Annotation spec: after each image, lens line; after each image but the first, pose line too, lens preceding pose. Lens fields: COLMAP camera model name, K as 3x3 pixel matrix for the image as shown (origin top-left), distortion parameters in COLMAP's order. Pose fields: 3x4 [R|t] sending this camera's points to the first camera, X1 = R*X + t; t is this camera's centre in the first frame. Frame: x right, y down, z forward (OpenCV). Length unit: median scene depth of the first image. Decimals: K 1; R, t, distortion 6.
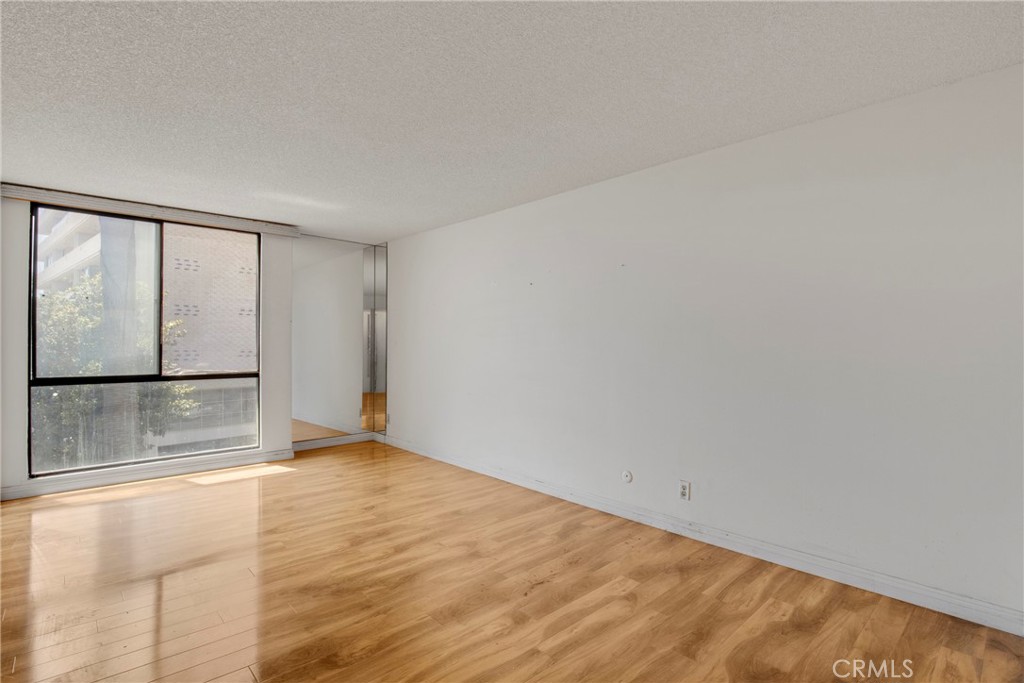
lens RADIAL K [[488.4, 0, 513.8], [0, 488.4, 342.1], [0, 0, 1]] dist [-0.027018, 0.004699]
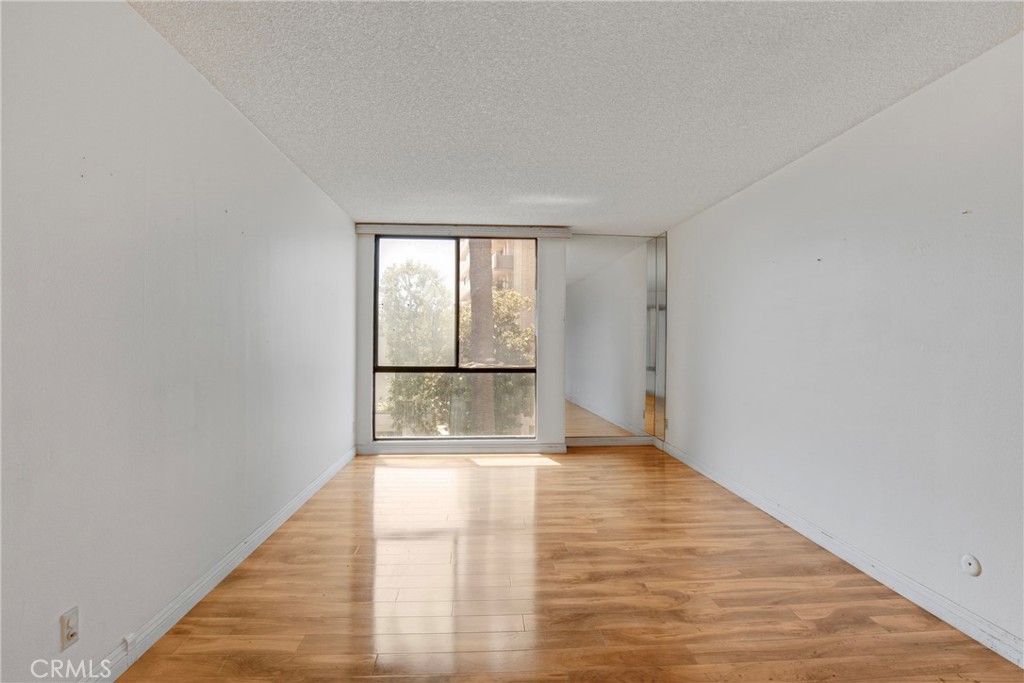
lens RADIAL K [[488.4, 0, 508.4], [0, 488.4, 340.8], [0, 0, 1]] dist [-0.027018, 0.004699]
pose [[0.780755, 0.004107, -0.624824, 0.137038], [-0.004500, 0.999989, 0.000950, 0.001511], [0.624821, 0.002071, 0.780765, 0.164971]]
